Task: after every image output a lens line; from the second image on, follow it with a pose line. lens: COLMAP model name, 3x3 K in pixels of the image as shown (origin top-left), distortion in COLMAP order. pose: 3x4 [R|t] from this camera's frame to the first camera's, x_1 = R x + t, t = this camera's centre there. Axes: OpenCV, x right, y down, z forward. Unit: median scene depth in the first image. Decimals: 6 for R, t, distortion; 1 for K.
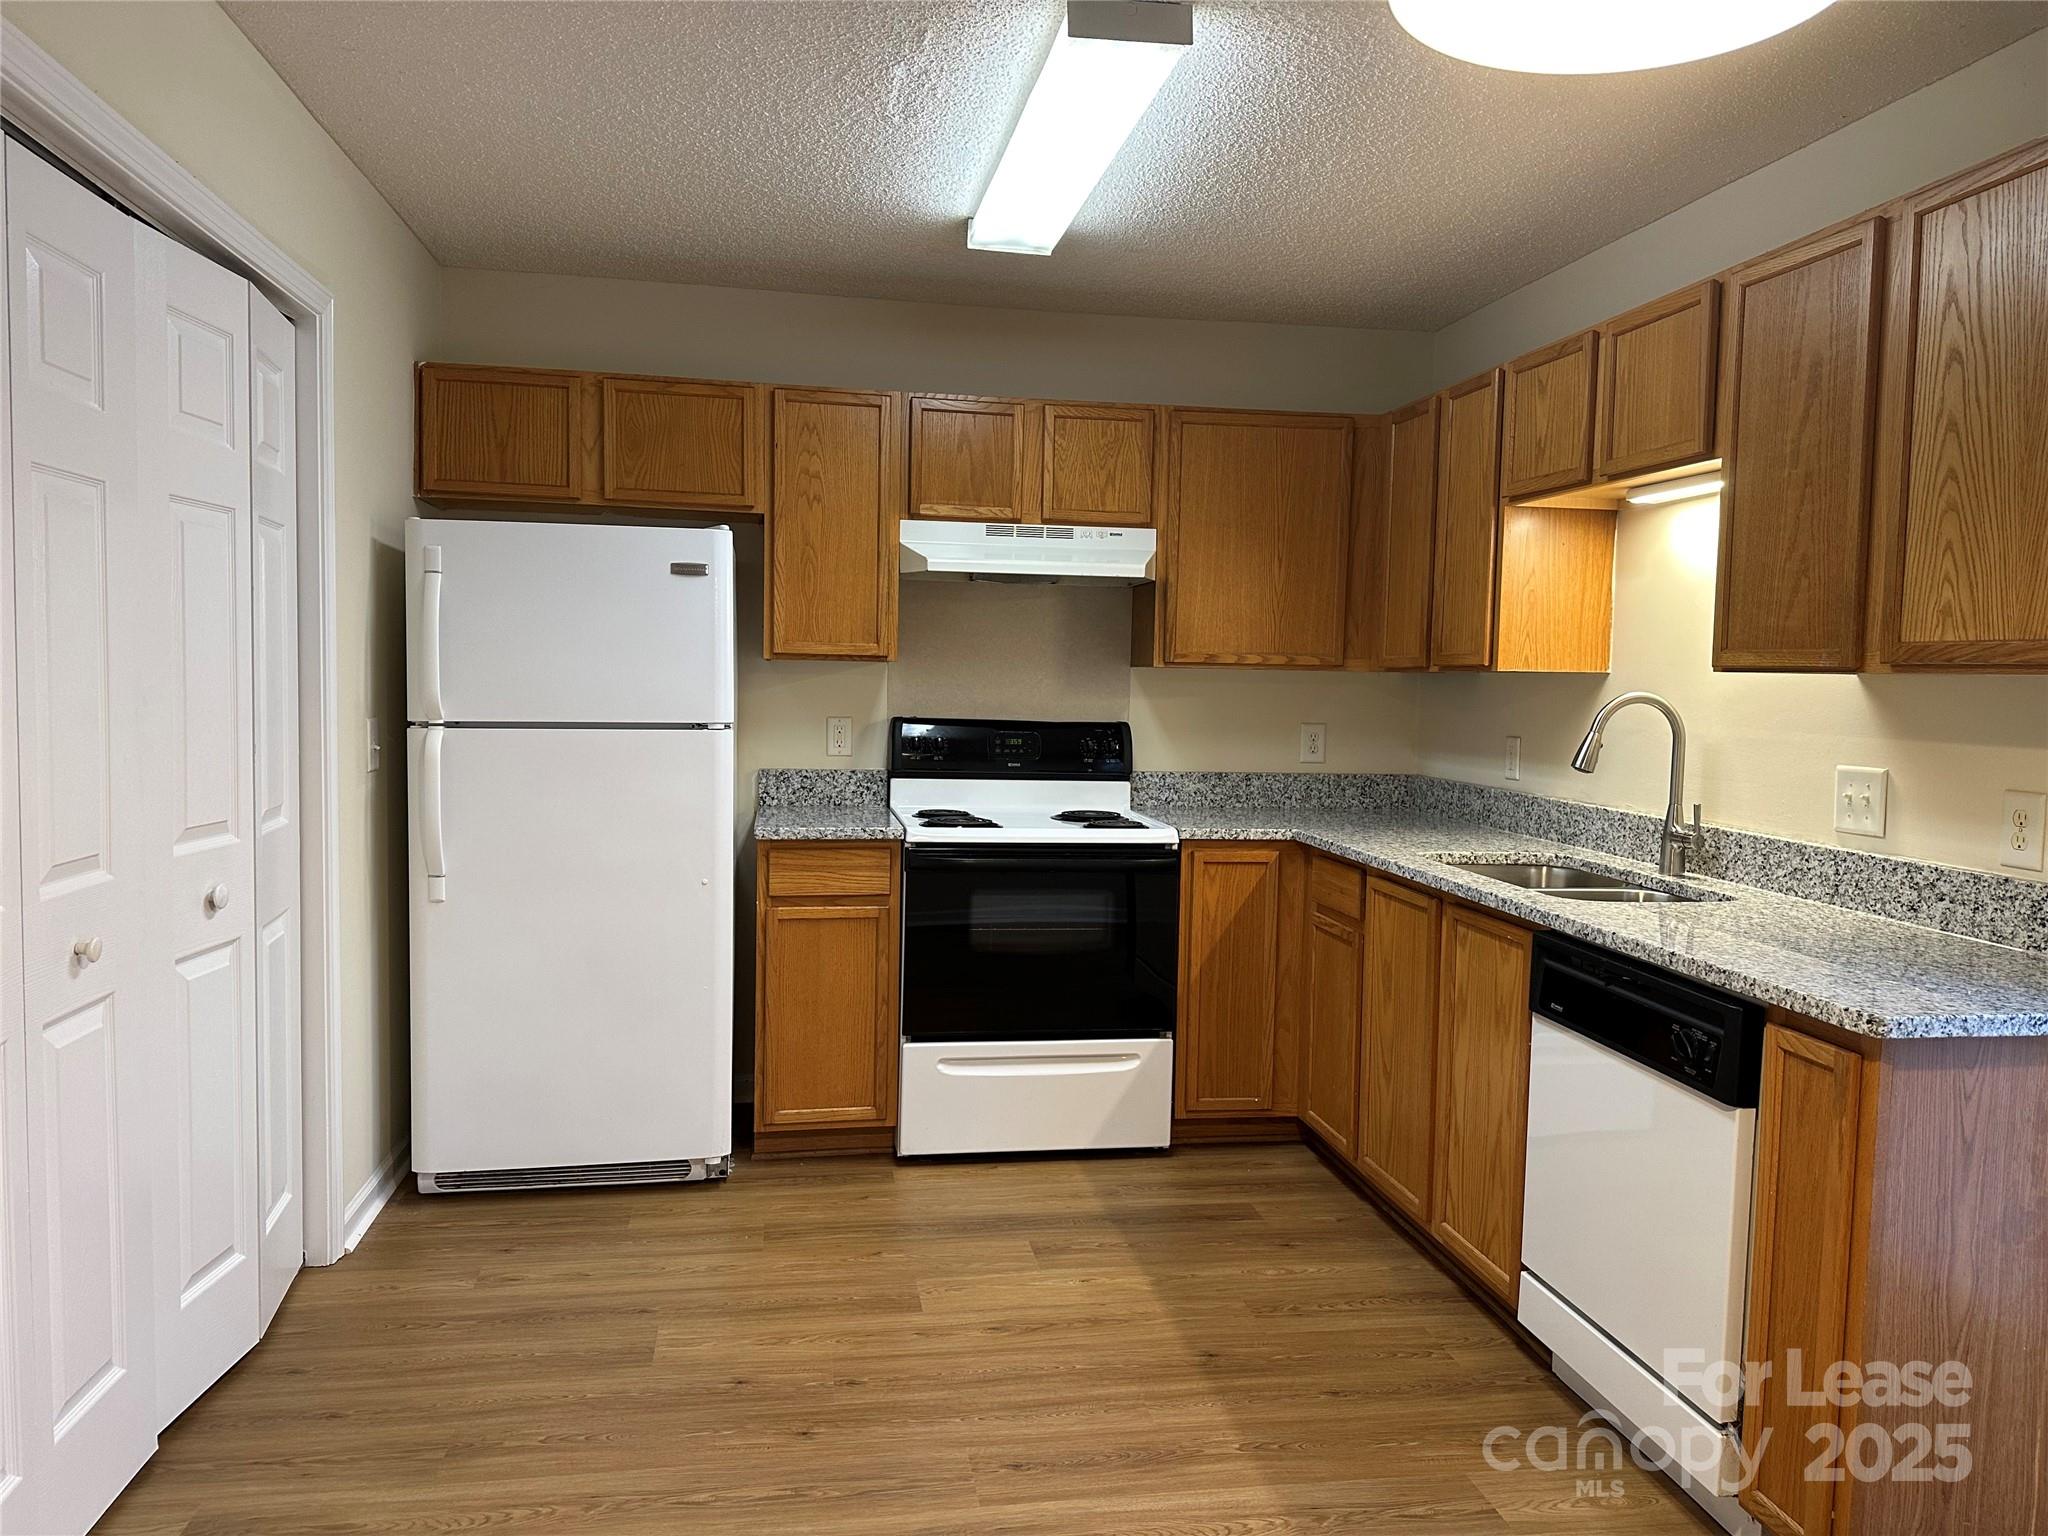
lens RADIAL K [[1428.0, 0, 1018.8], [0, 1428.0, 763.4], [0, 0, 1]] dist [0.102770, -0.137766]
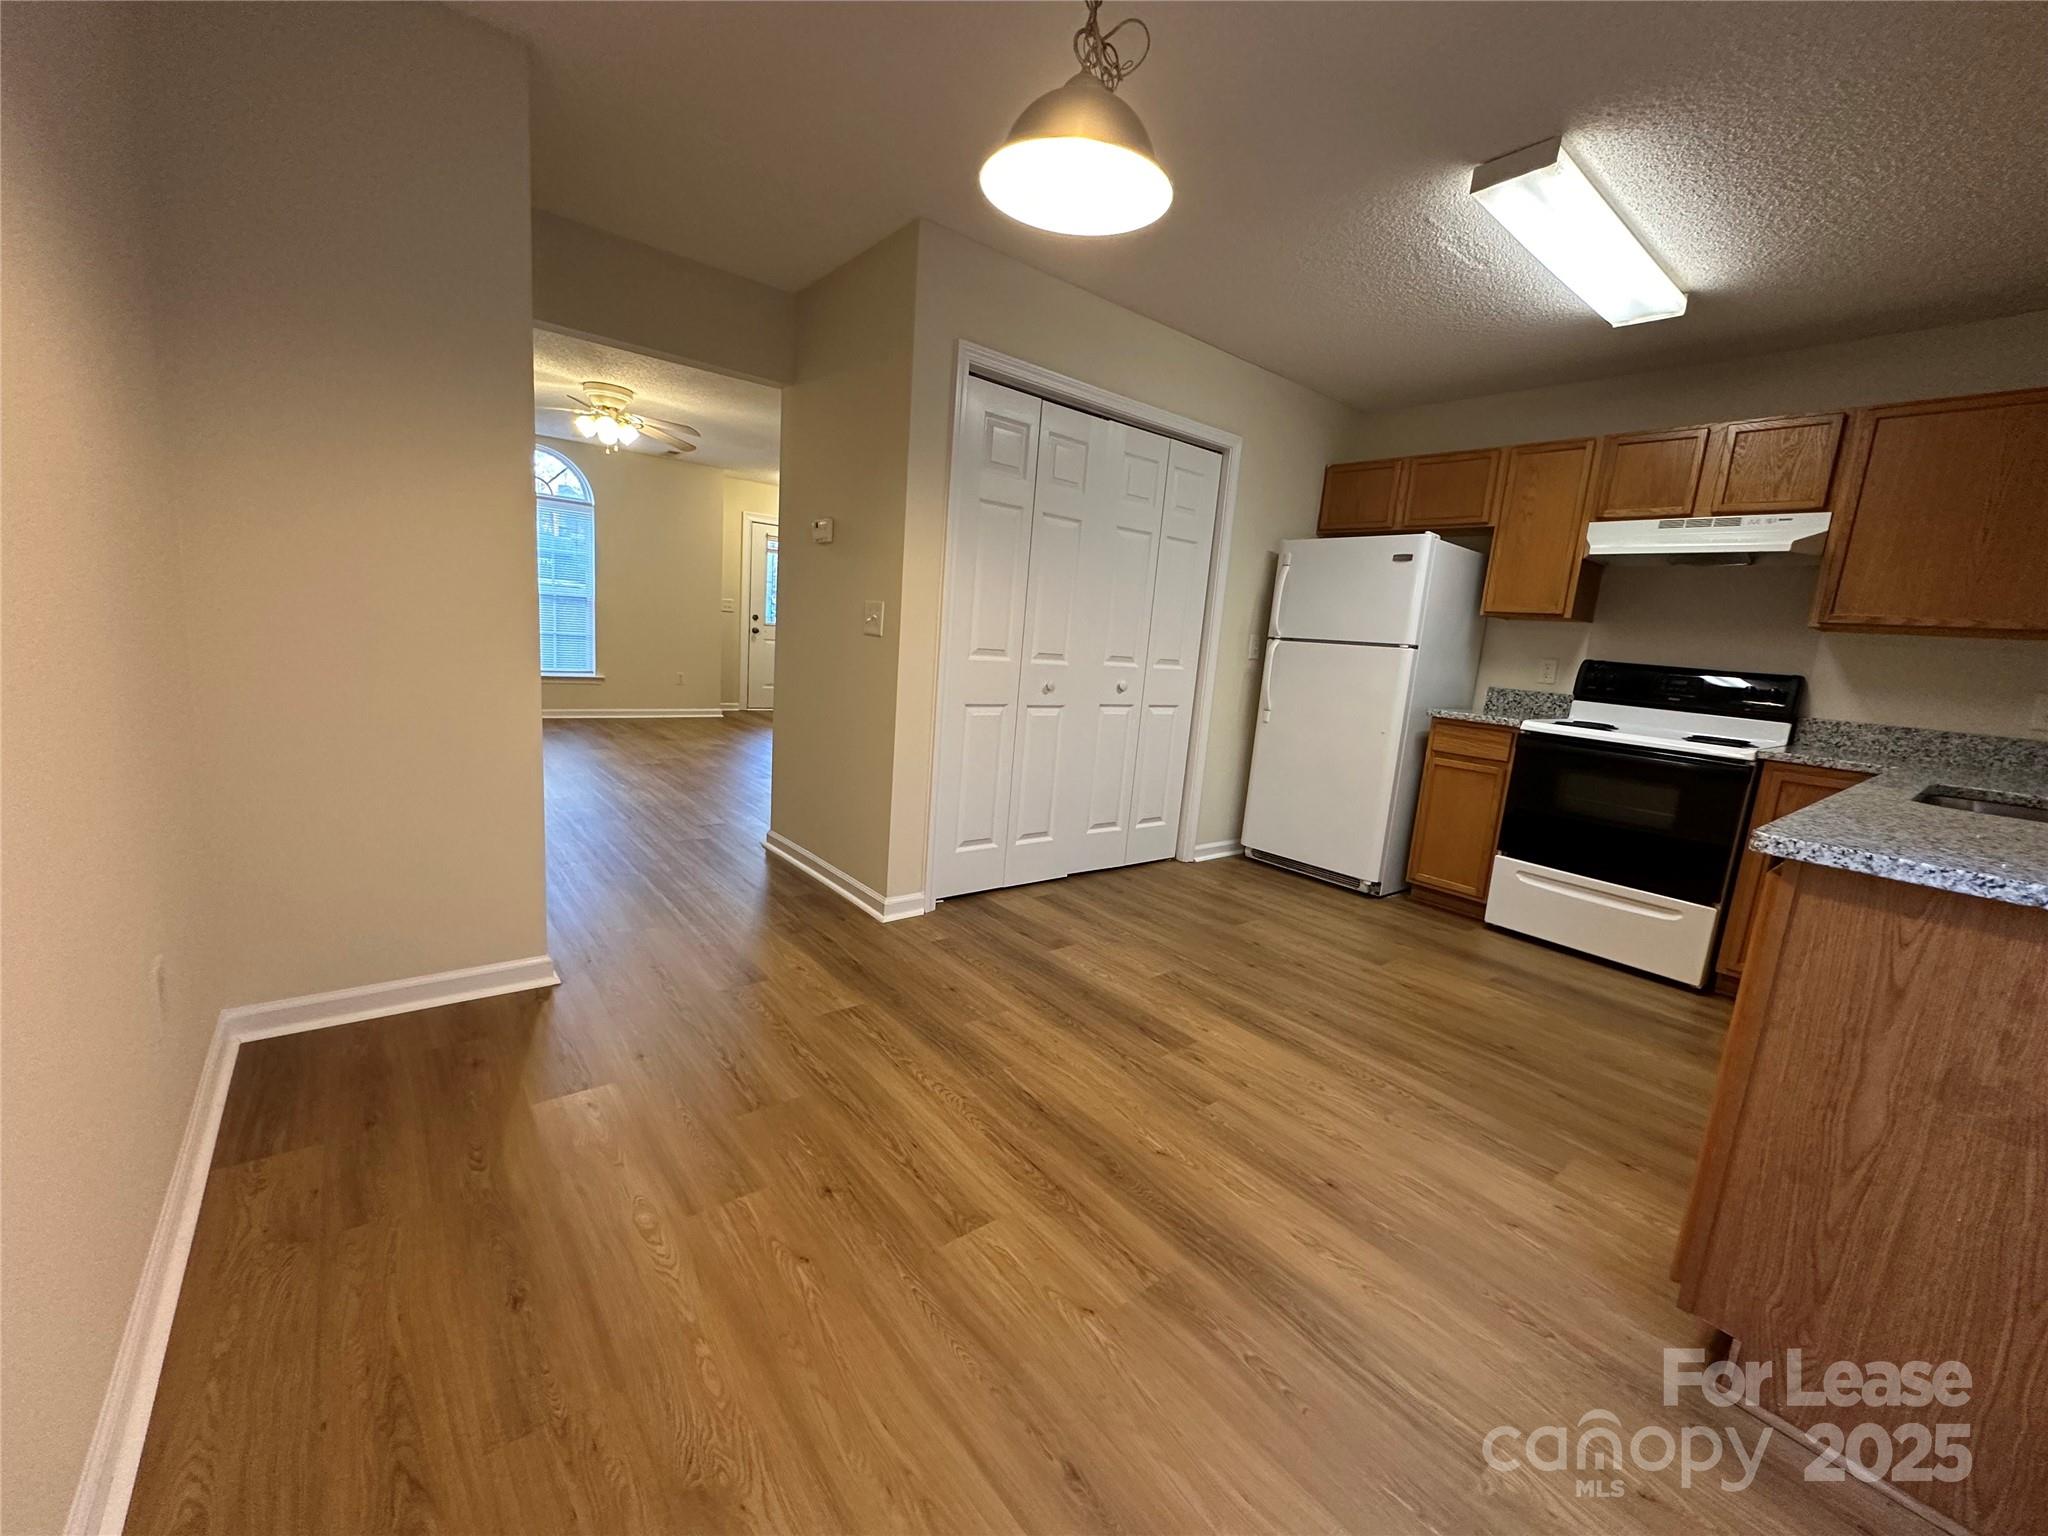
lens RADIAL K [[816.0, 0, 1025.6], [0, 816.0, 768.1], [0, 0, 1]] dist [-0.005017, 0.000813]
pose [[0.494872, 0.163887, -0.853372, 0.429205], [-0.123954, 0.985325, 0.117347, 0.060544], [0.860080, 0.047707, 0.507924, 0.082874]]
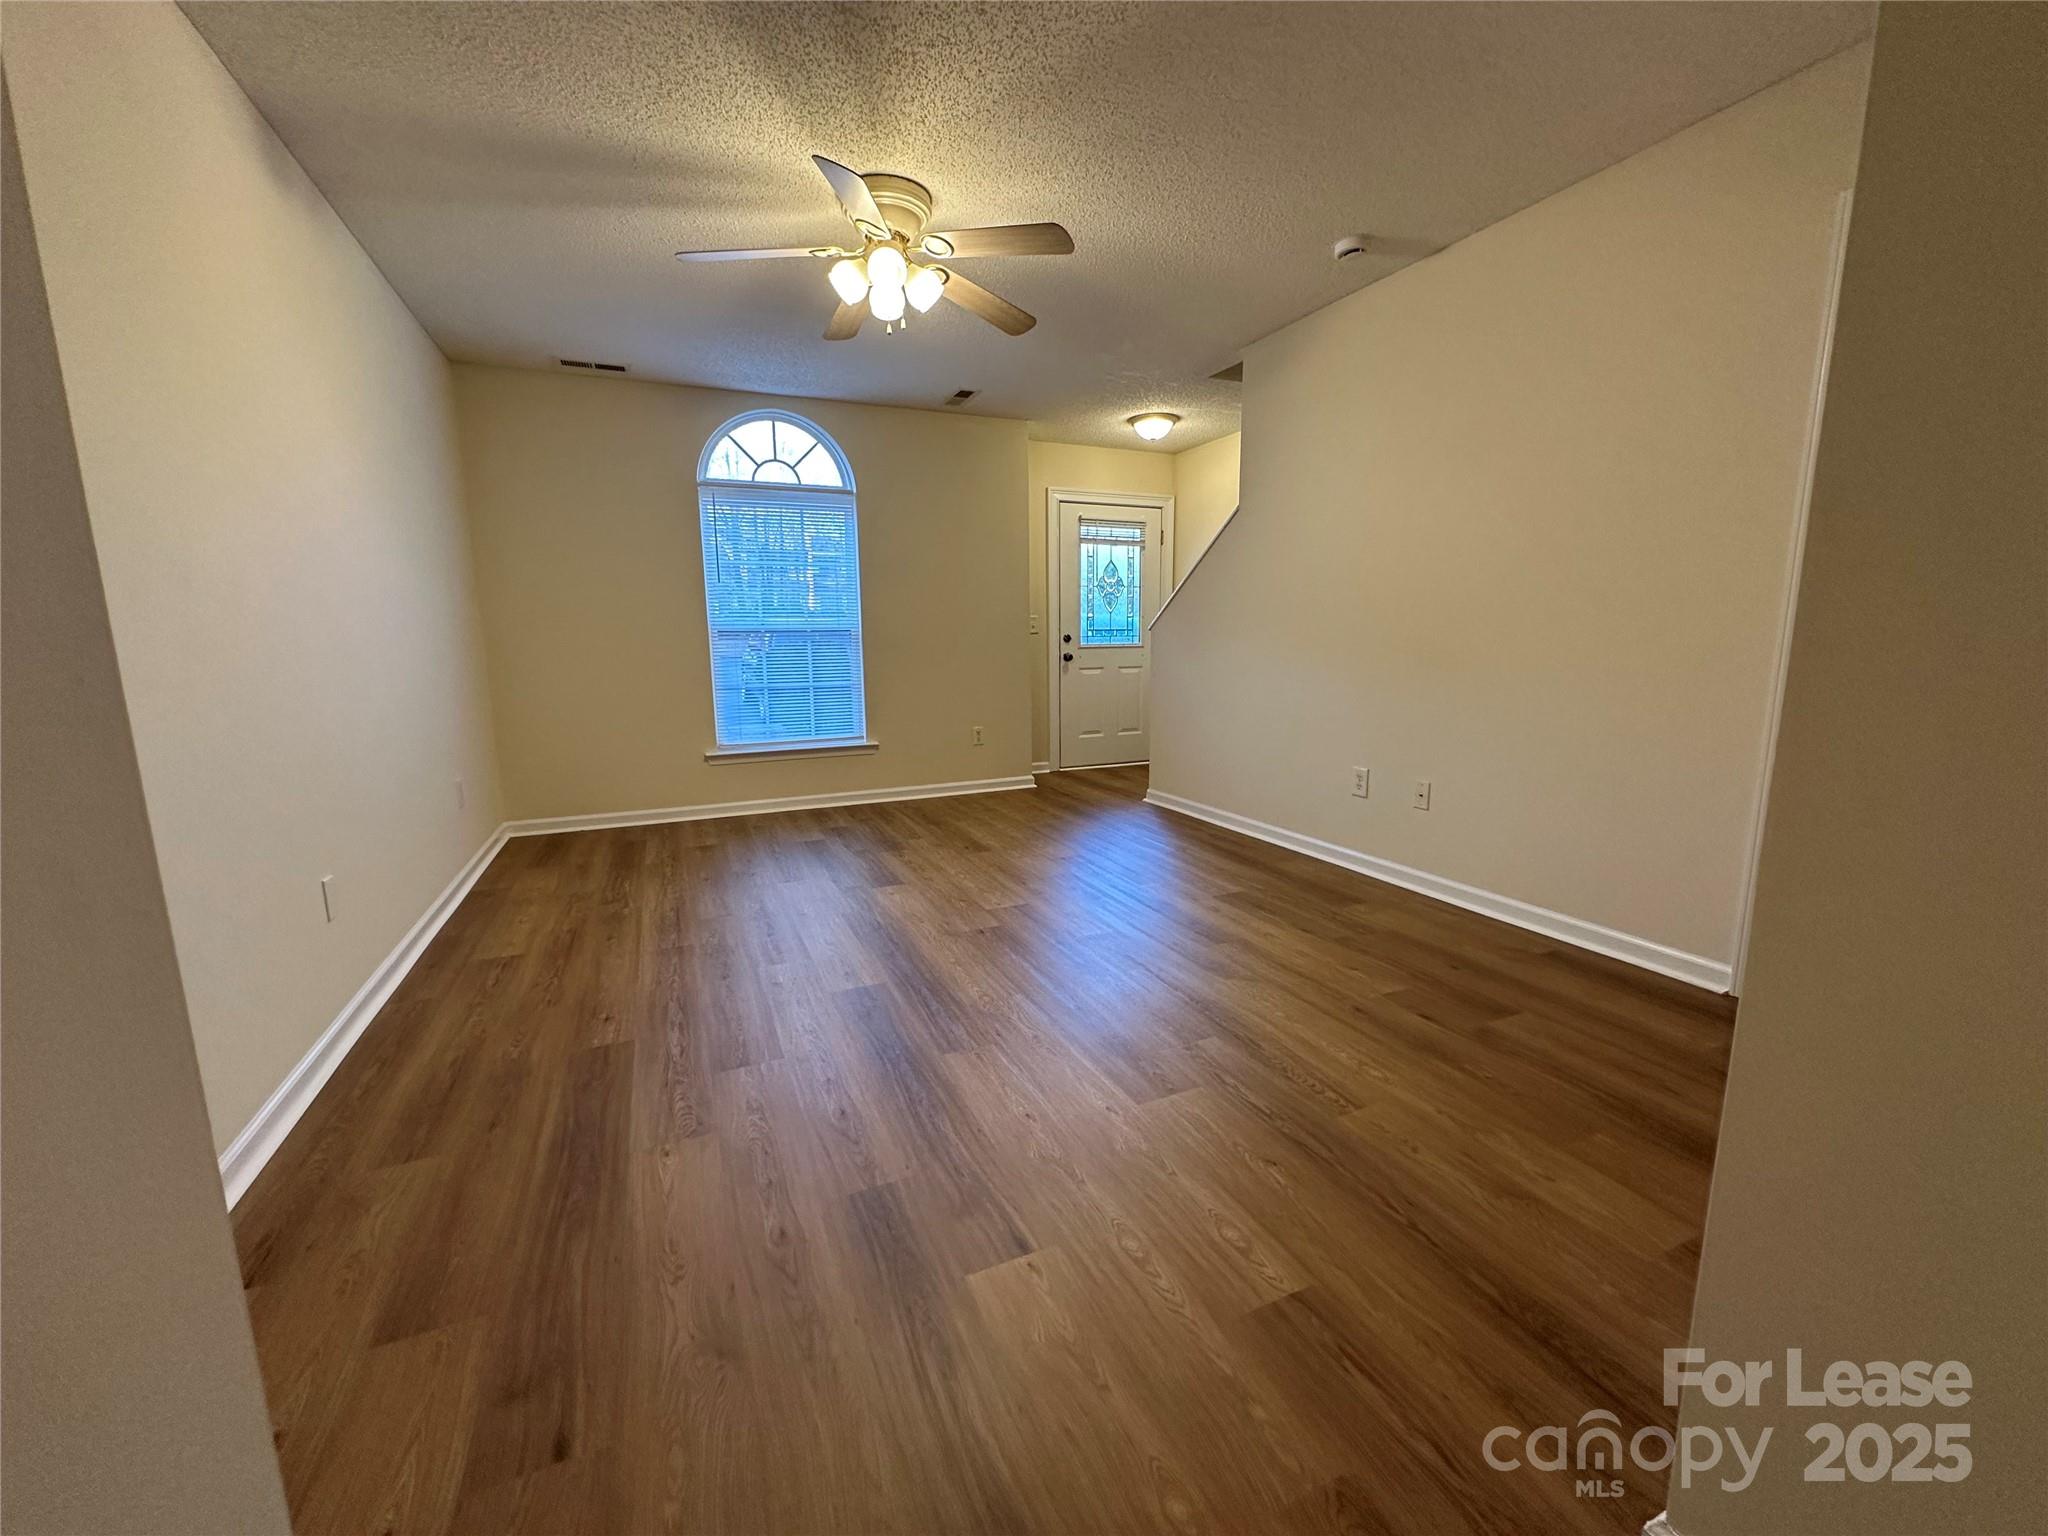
lens RADIAL K [[816.0, 0, 1025.6], [0, 816.0, 768.1], [0, 0, 1]] dist [-0.005017, 0.000813]
pose [[0.250465, 0.135586, -0.958584, -0.476118], [-0.045153, 0.990703, 0.128331, 0.056468], [0.967072, 0.011141, 0.254258, 0.089643]]
